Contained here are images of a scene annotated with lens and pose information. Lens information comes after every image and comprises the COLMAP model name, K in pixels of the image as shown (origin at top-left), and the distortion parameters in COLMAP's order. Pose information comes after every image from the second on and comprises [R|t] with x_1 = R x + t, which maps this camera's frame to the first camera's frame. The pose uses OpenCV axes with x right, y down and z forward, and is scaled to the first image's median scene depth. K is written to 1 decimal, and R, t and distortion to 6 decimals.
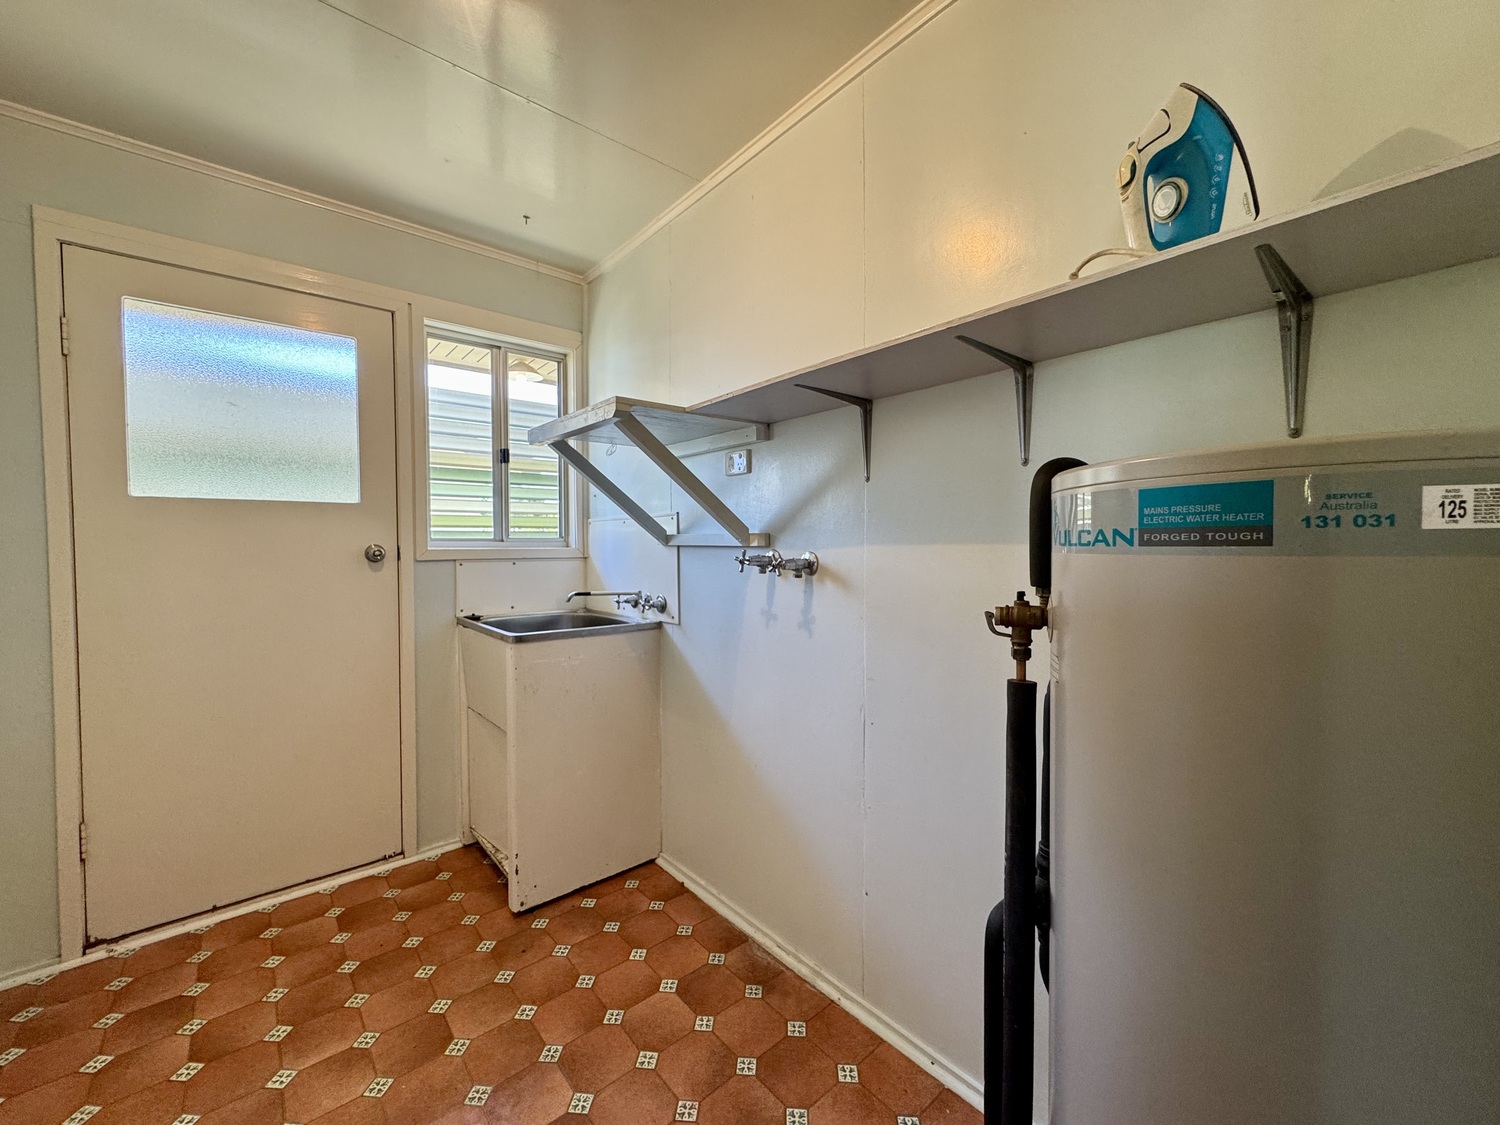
lens RADIAL K [[598.5, 0, 756.2], [0, 598.5, 559.5], [0, 0, 1]] dist [-0.002056, -0.000139]
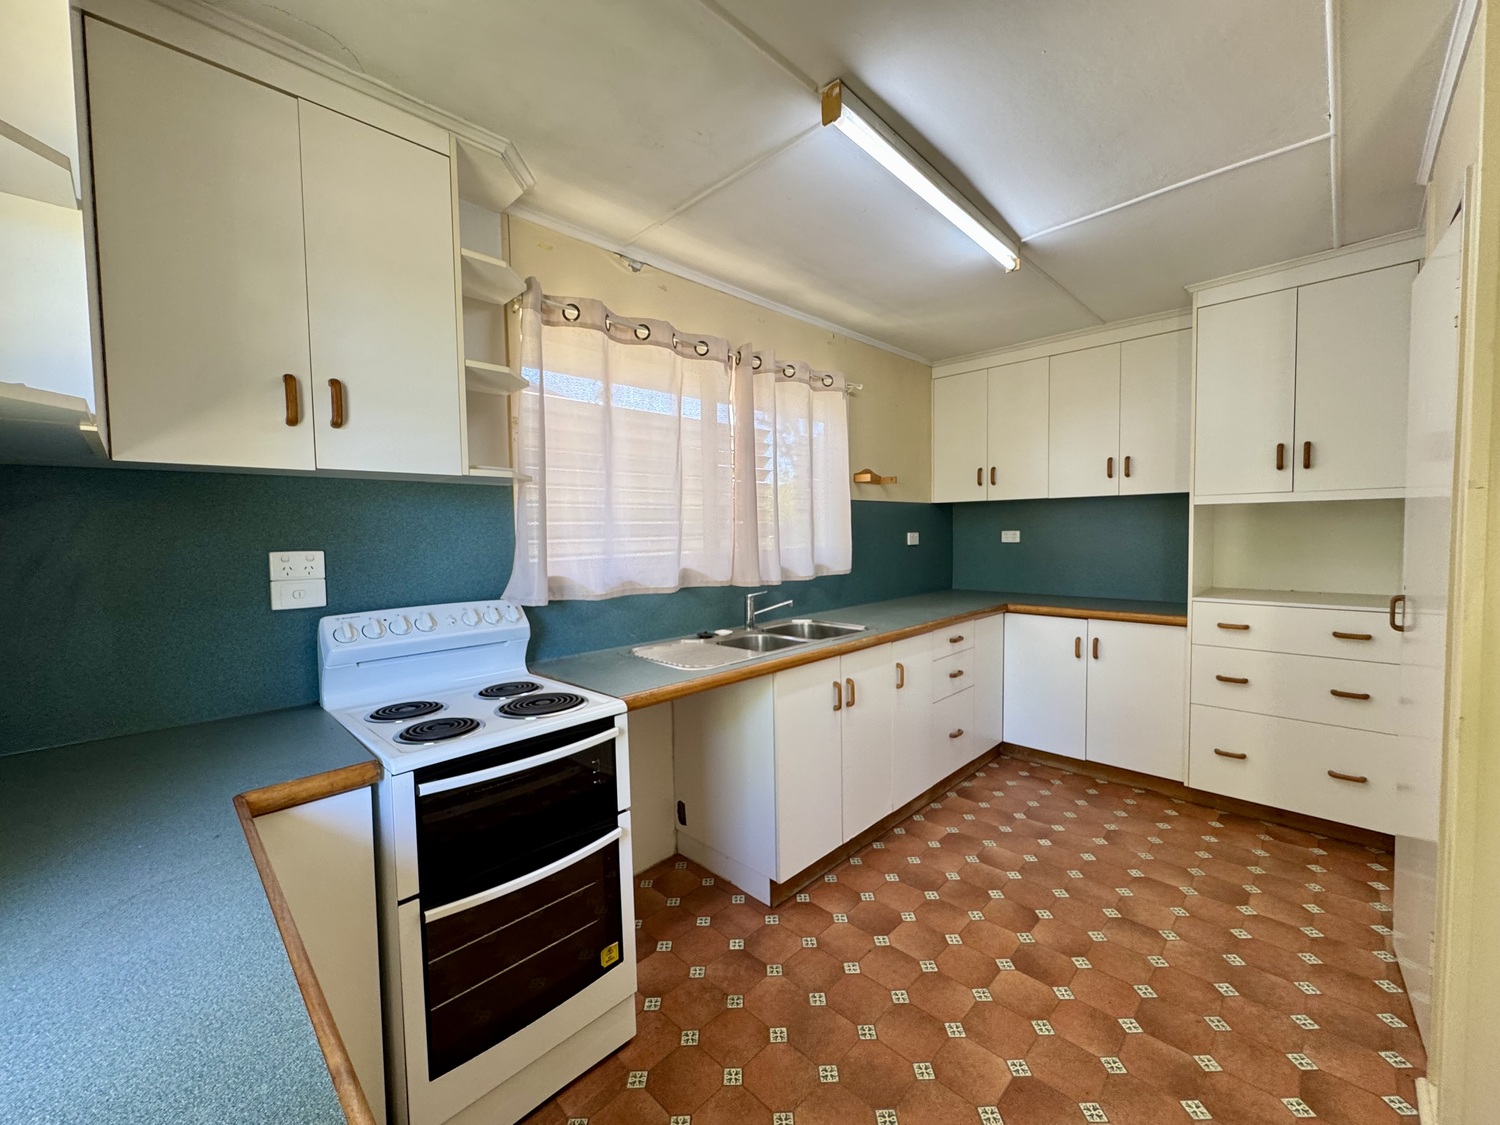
lens RADIAL K [[598.5, 0, 755.4], [0, 598.5, 561.1], [0, 0, 1]] dist [-0.002056, -0.000139]
pose [[-0.085739, -0.044448, 0.995326, -1.333282], [0.049253, 0.997594, 0.048792, -0.107112], [-0.995099, 0.053207, -0.083343, 1.379975]]
